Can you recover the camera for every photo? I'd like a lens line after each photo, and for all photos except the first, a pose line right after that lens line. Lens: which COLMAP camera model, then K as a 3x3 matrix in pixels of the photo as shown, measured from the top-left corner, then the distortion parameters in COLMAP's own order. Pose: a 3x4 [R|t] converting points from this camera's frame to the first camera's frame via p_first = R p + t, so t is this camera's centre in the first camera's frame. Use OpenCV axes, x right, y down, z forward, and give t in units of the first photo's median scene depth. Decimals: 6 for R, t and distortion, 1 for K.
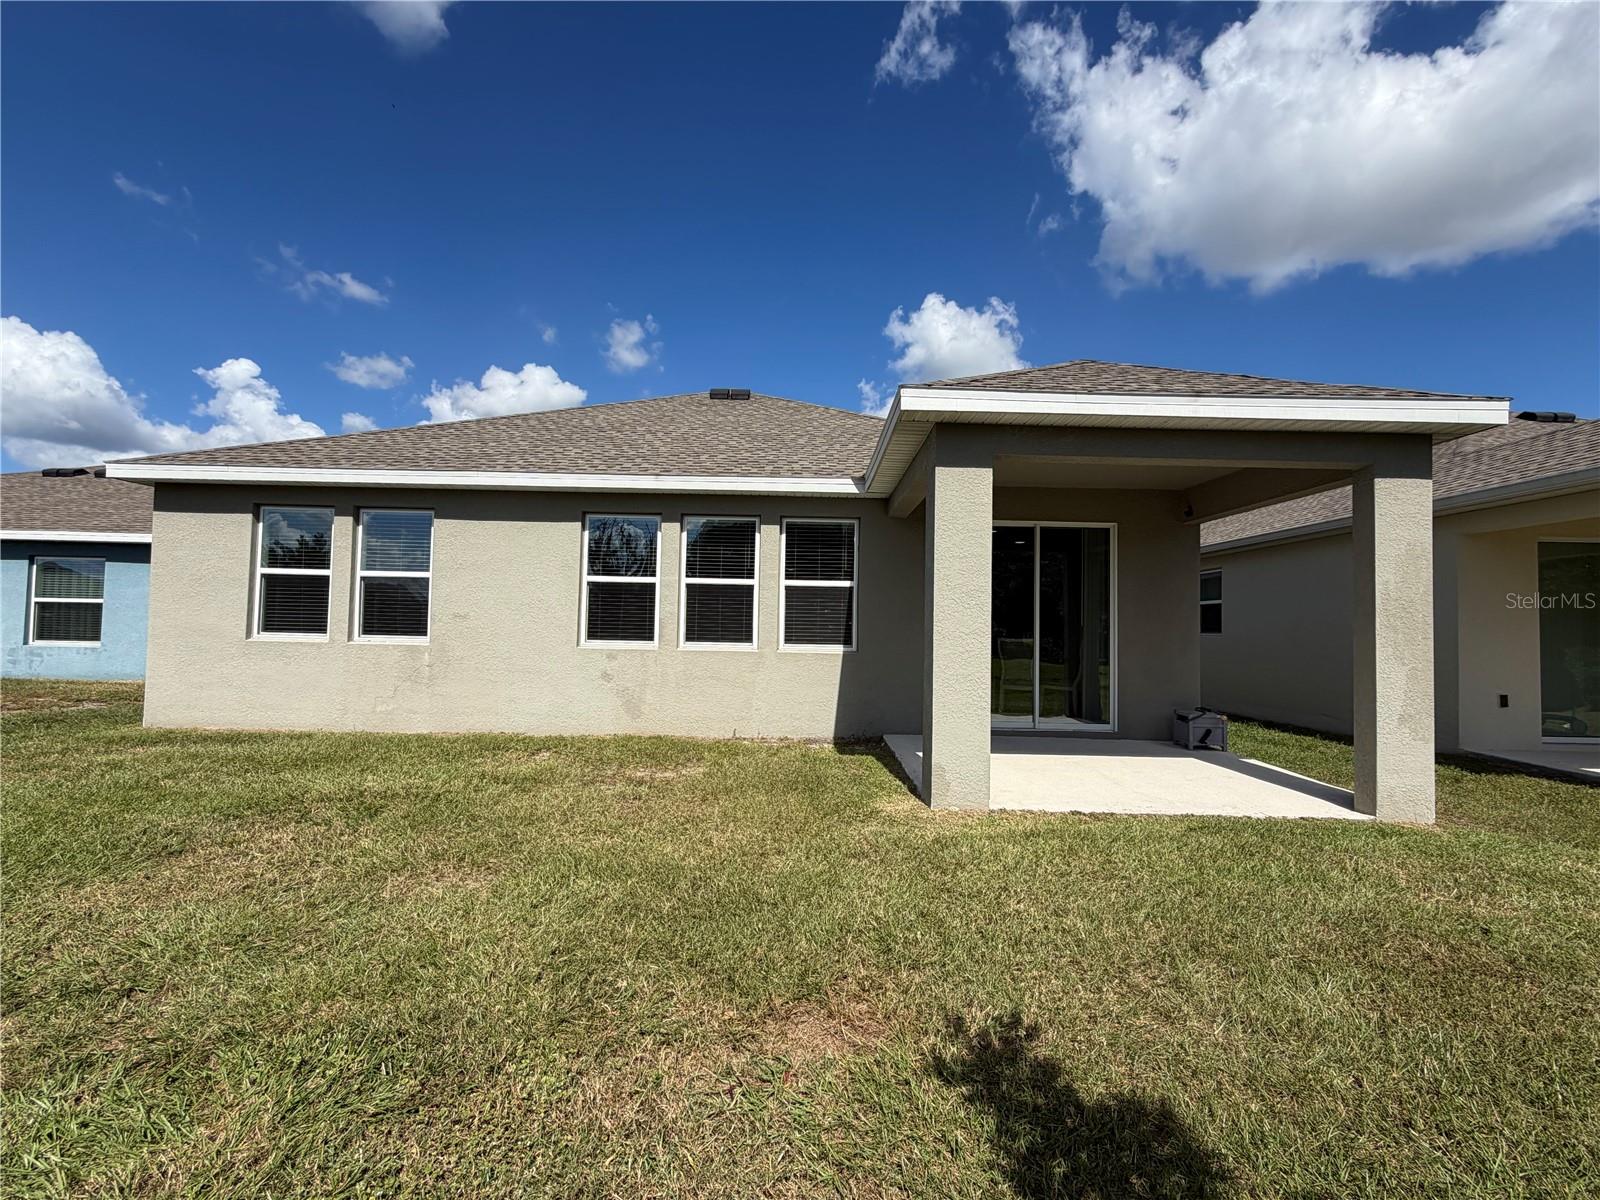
lens RADIAL K [[640.1, 0, 800.0], [0, 640.1, 600.0], [0, 0, 1]] dist [0.000509, -0.000038]
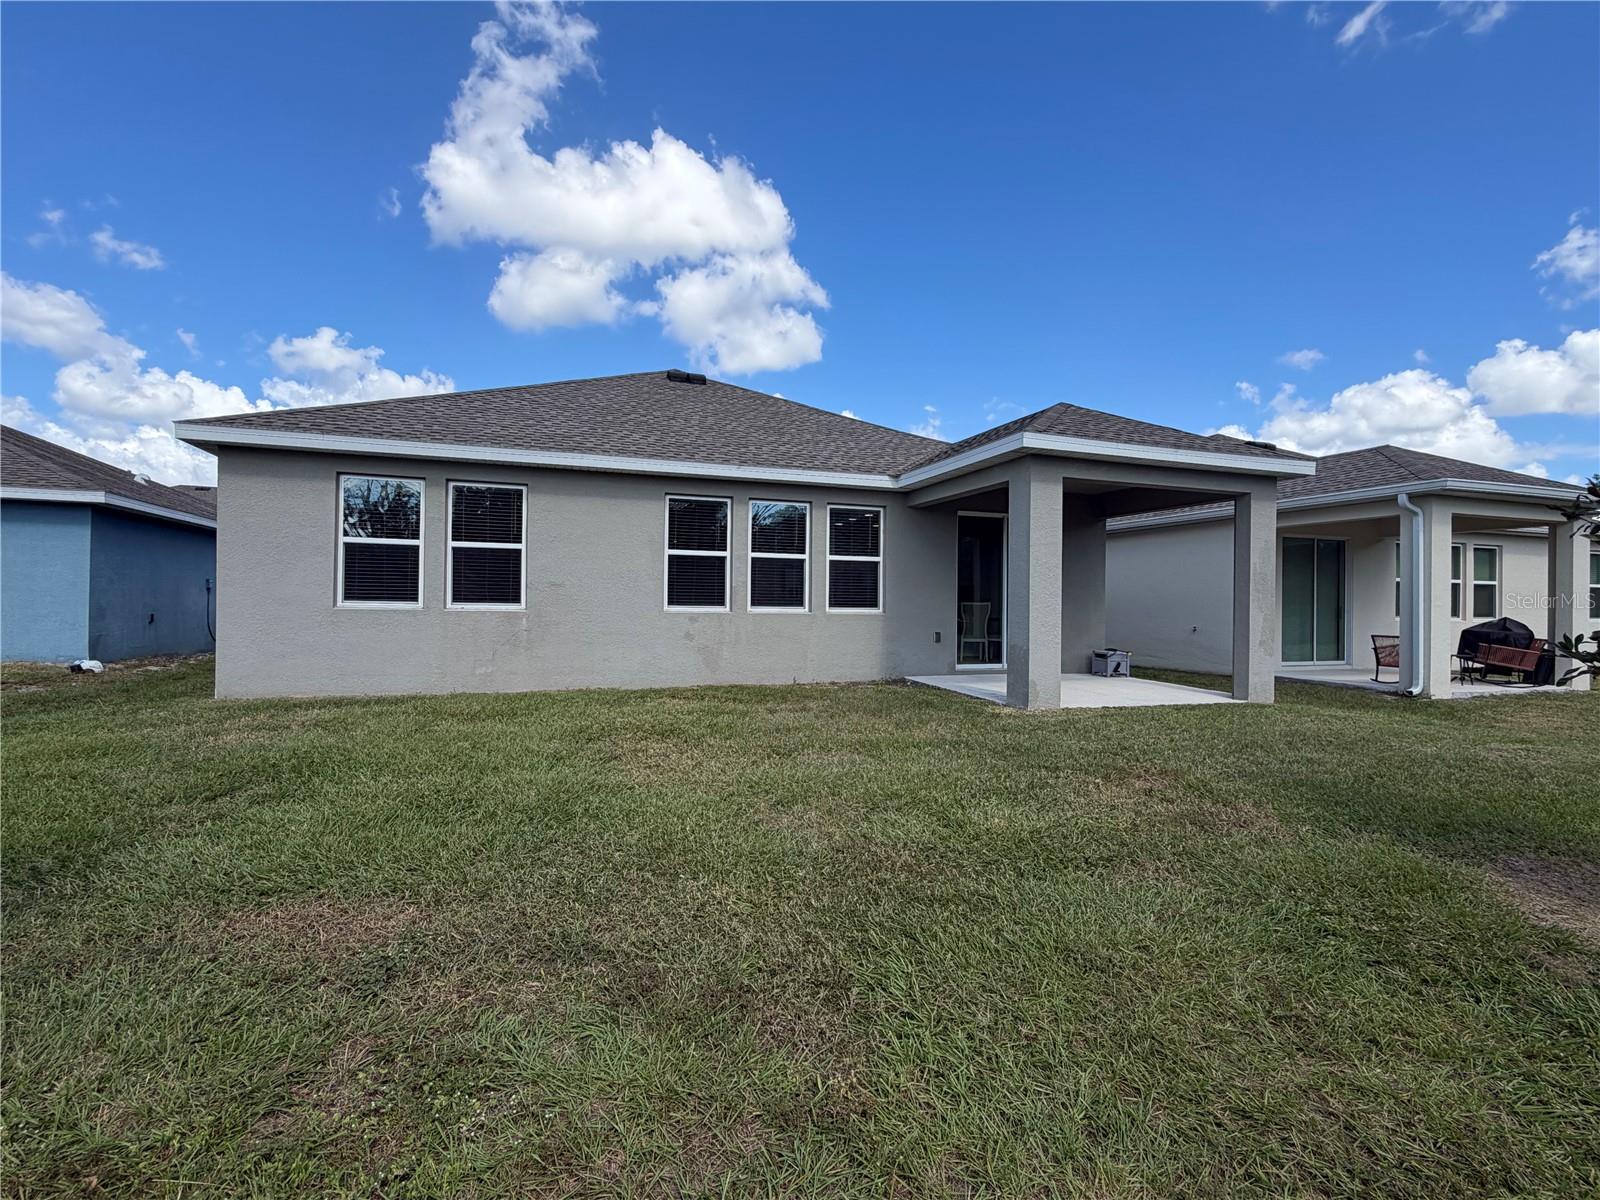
lens RADIAL K [[650.5, 0, 800.0], [0, 650.5, 600.0], [0, 0, 1]] dist [-0.000463, -0.000090]
pose [[0.957937, -0.006743, 0.286899, -0.445444], [-0.007119, 0.998858, 0.047245, -0.004150], [-0.286890, -0.047300, 0.956795, -0.184931]]
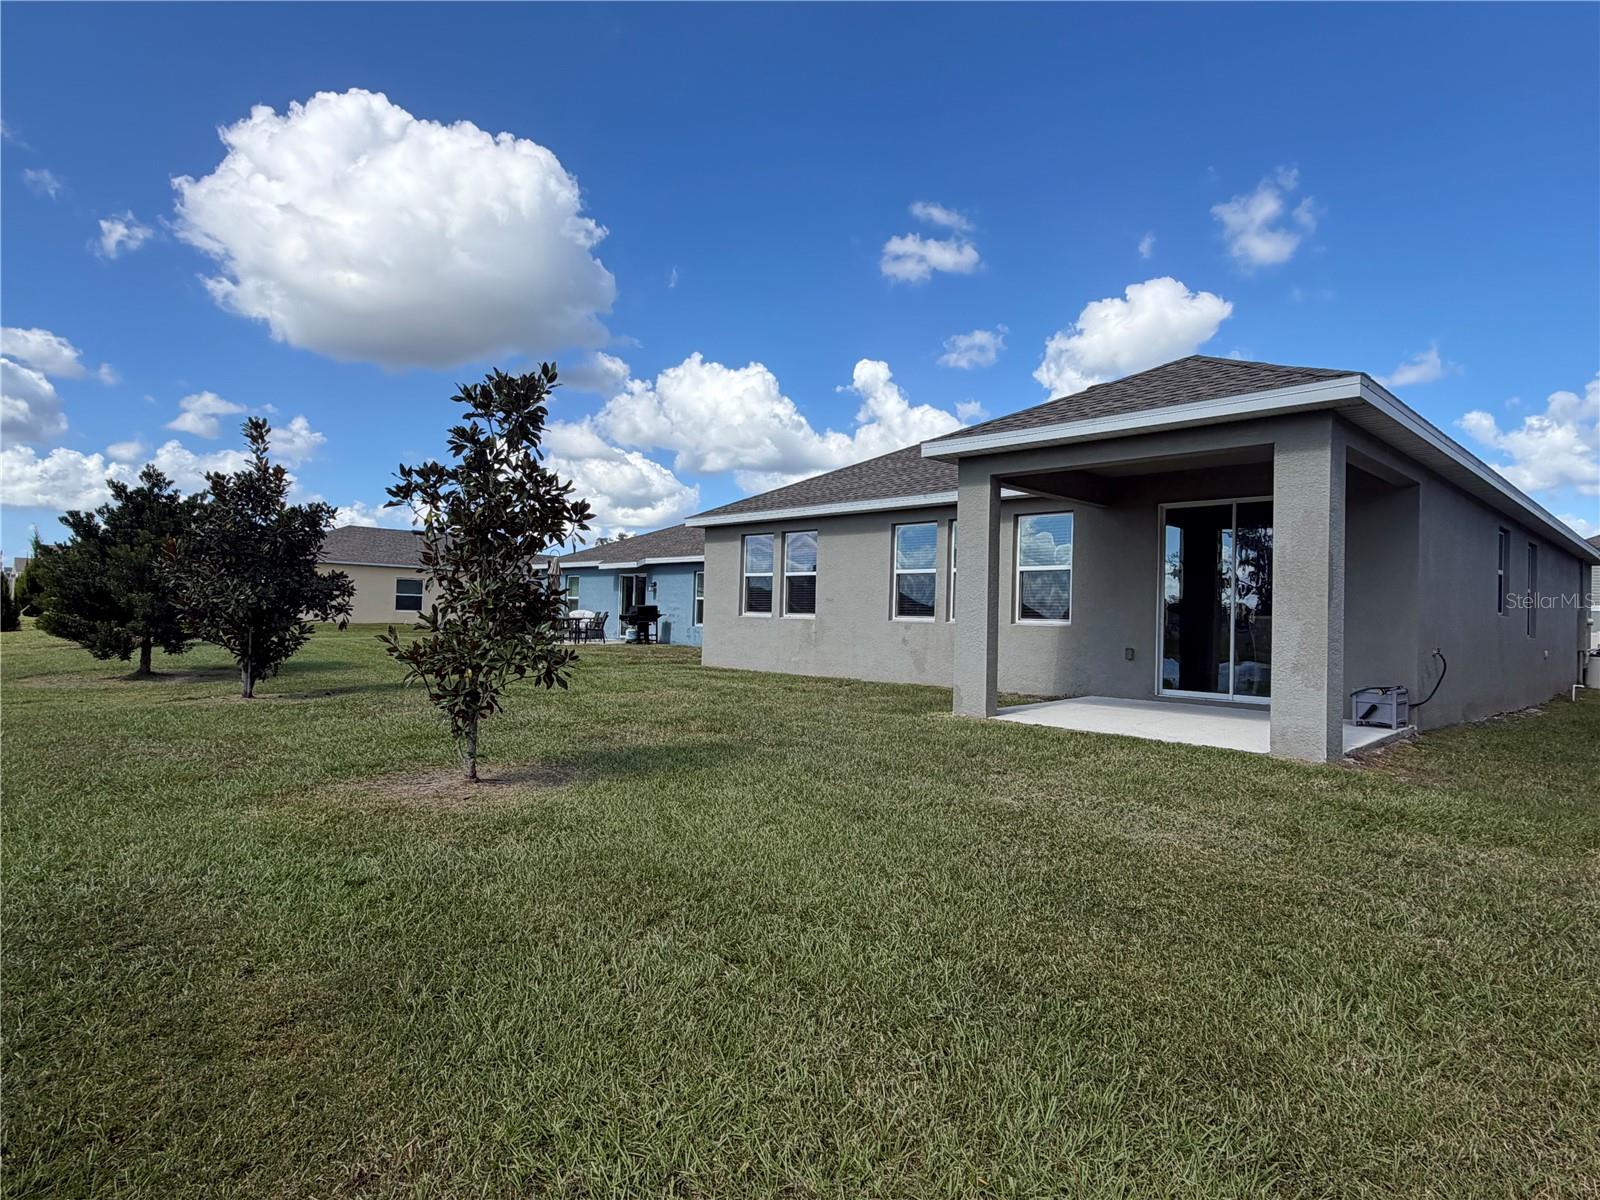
lens RADIAL K [[858.8, 0, 800.0], [0, 858.8, 600.0], [0, 0, 1]] dist [0.000024, -0.000136]
pose [[0.670428, -0.021373, -0.741667, 0.906694], [0.033190, 0.999448, 0.001199, 0.020248], [0.741232, -0.025420, 0.670768, -0.394537]]
